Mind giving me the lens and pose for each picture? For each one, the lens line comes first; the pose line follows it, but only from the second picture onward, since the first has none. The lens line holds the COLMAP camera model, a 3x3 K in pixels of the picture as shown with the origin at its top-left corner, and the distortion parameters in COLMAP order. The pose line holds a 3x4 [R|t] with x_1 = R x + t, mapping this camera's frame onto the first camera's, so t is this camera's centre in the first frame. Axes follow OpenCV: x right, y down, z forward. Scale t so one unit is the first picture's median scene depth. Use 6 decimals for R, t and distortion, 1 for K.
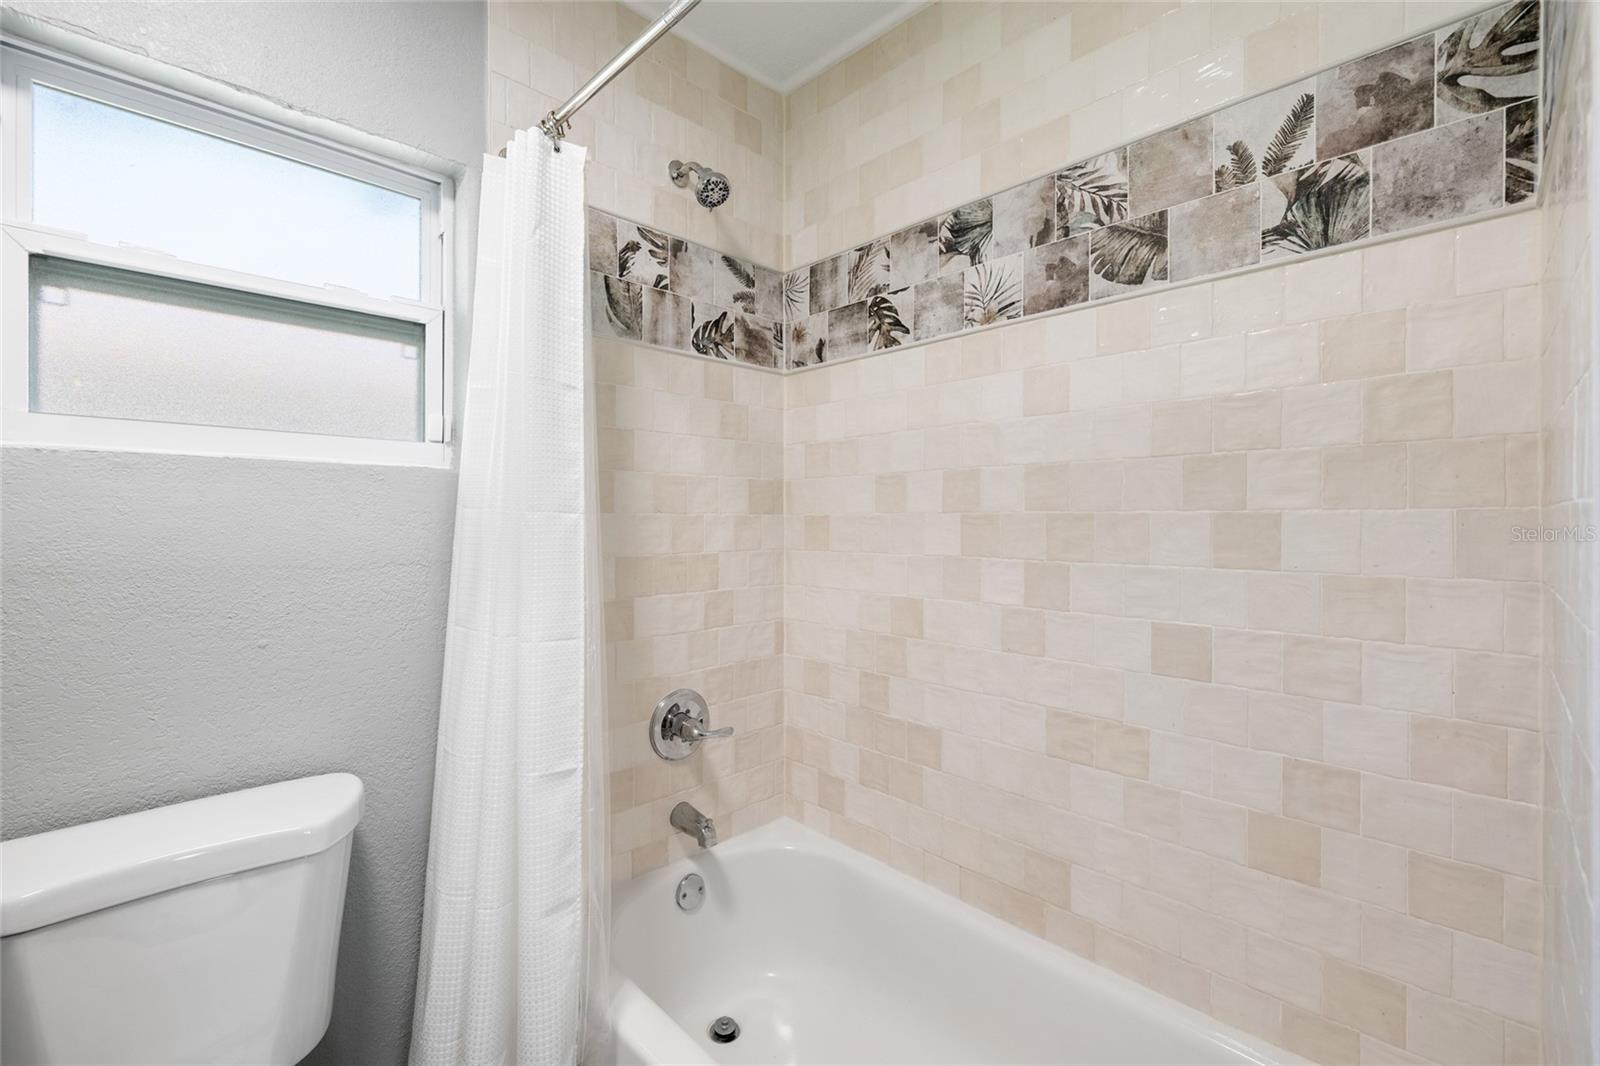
lens RADIAL K [[674.6, 0, 801.9], [0, 674.6, 523.1], [0, 0, 1]] dist [-0.003027, 0.001253]
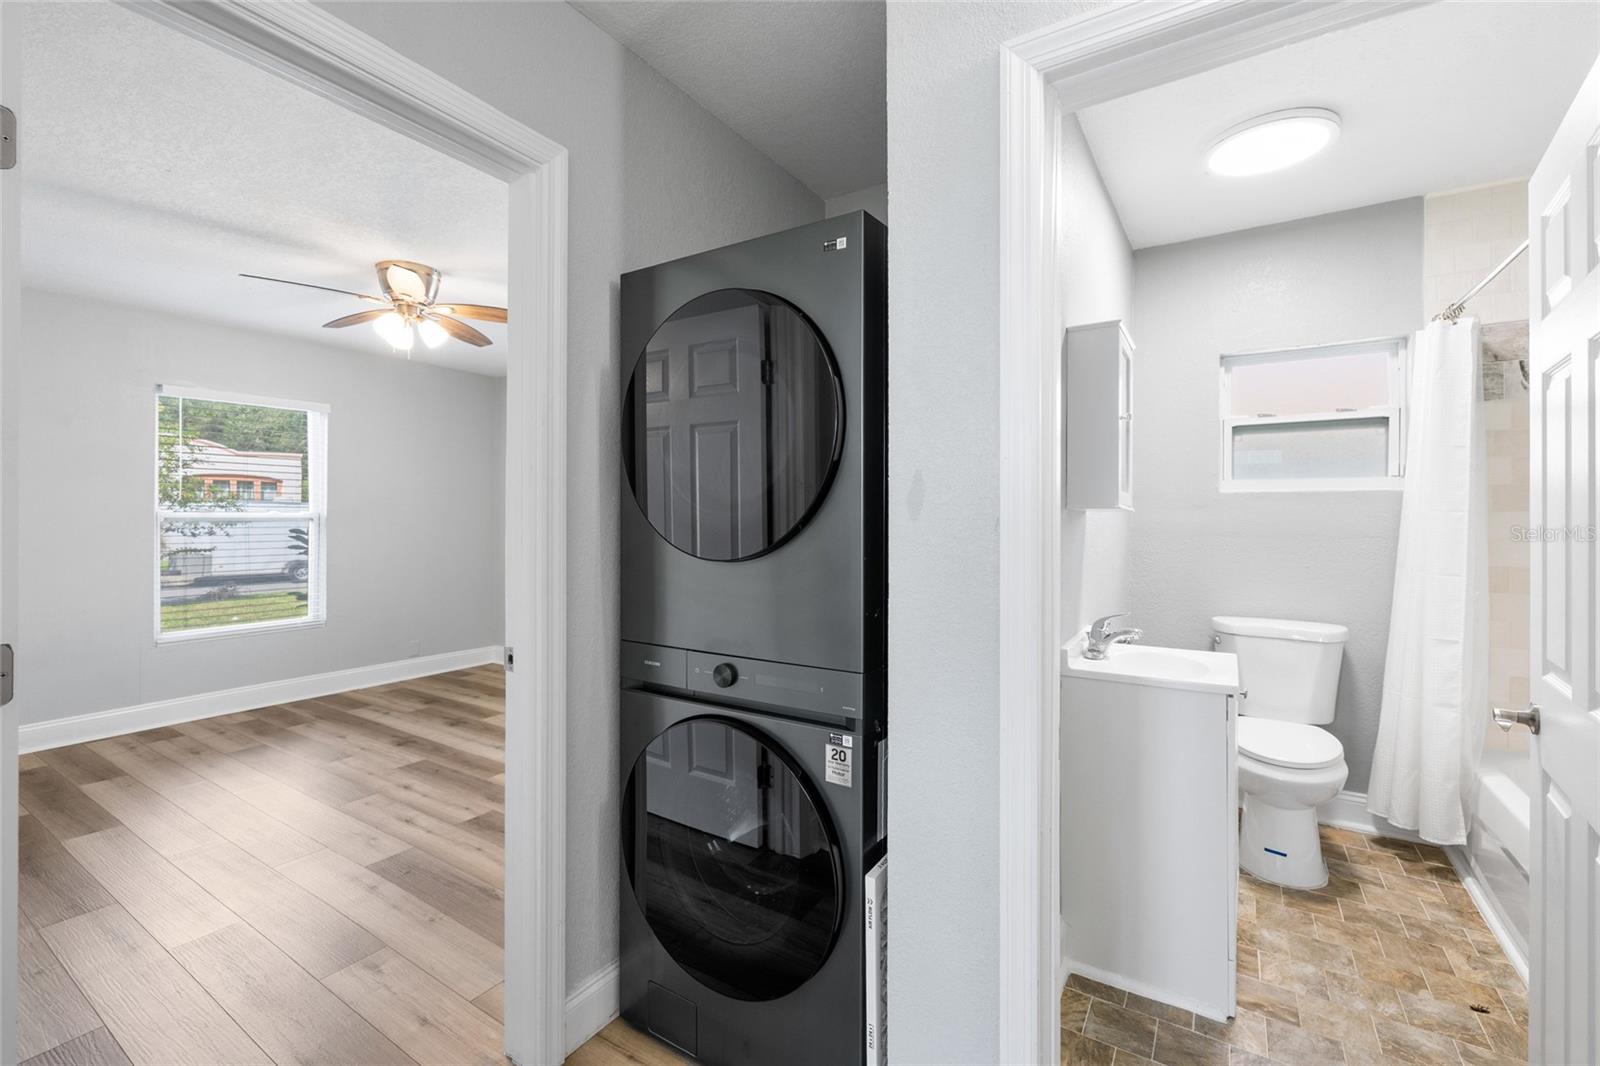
lens RADIAL K [[674.6, 0, 799.1], [0, 674.6, 518.2], [0, 0, 1]] dist [-0.003027, 0.001253]
pose [[0.216325, 0.000882, -0.976321, 0.881453], [-0.003353, 0.999994, 0.000161, 0.007233], [0.976316, 0.003239, 0.216327, -0.988689]]
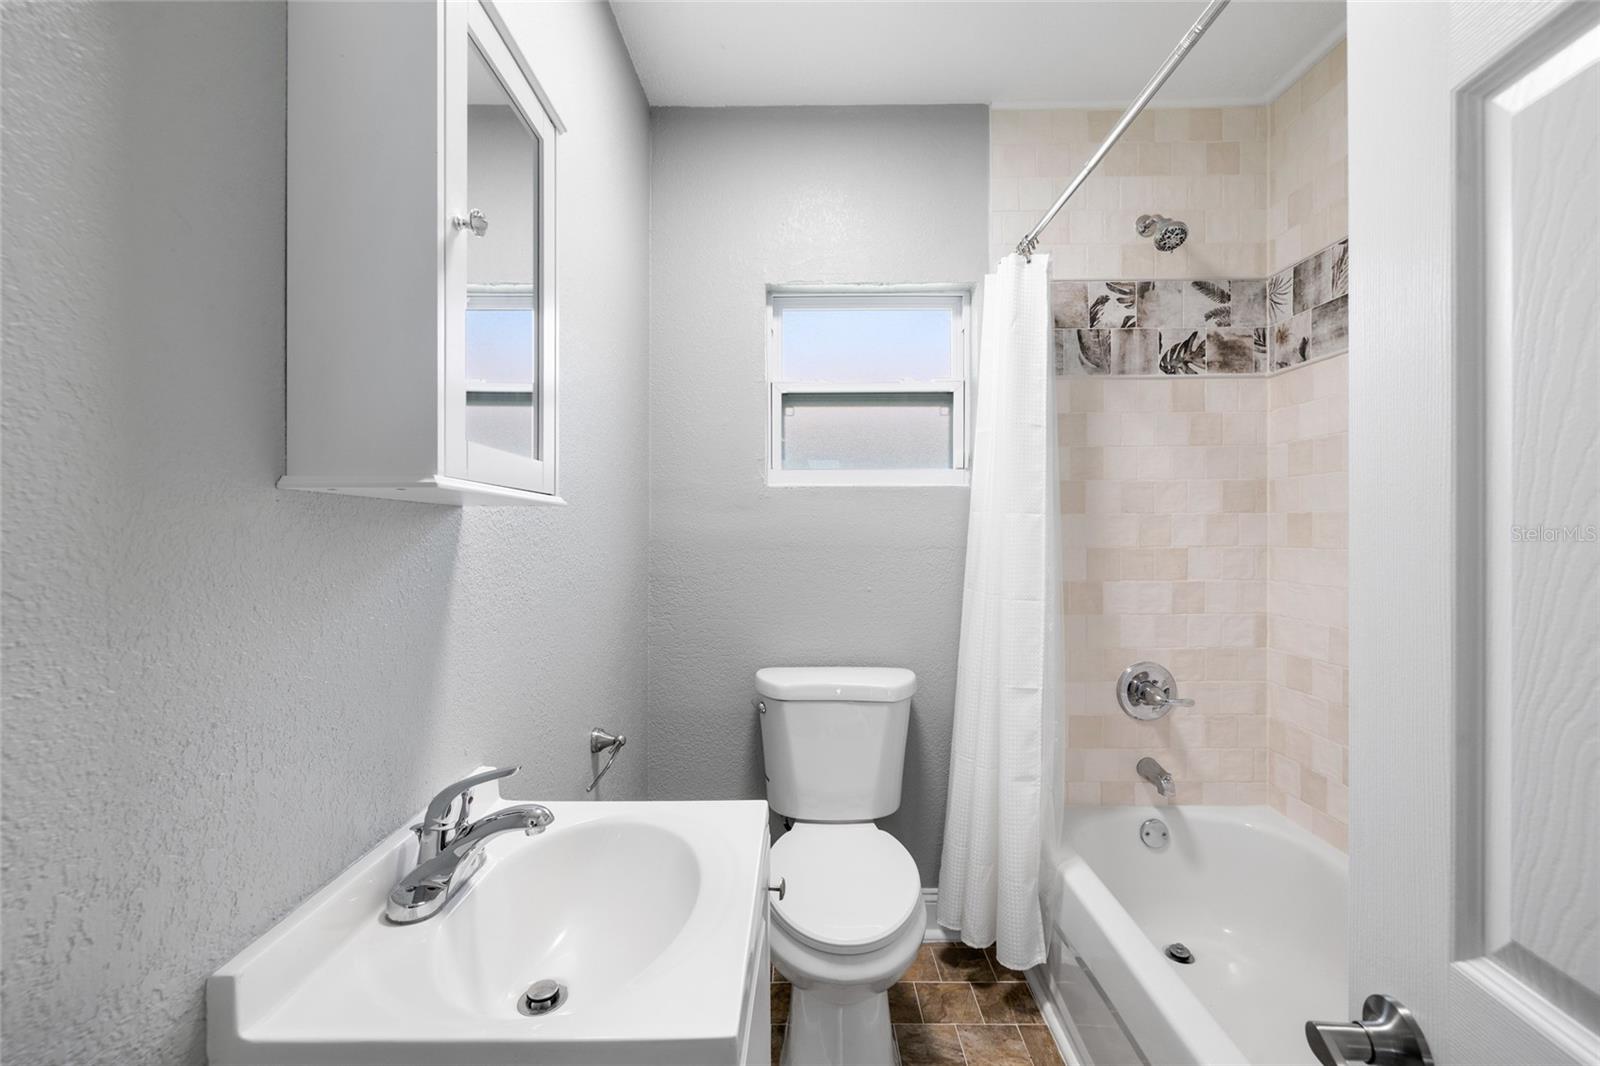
lens RADIAL K [[674.6, 0, 798.2], [0, 674.6, 536.4], [0, 0, 1]] dist [-0.003027, 0.001253]
pose [[0.703880, 0.006722, -0.710287, 0.249731], [0.001896, 0.999934, 0.011342, 0.012847], [0.710316, -0.009330, 0.703821, -0.291837]]
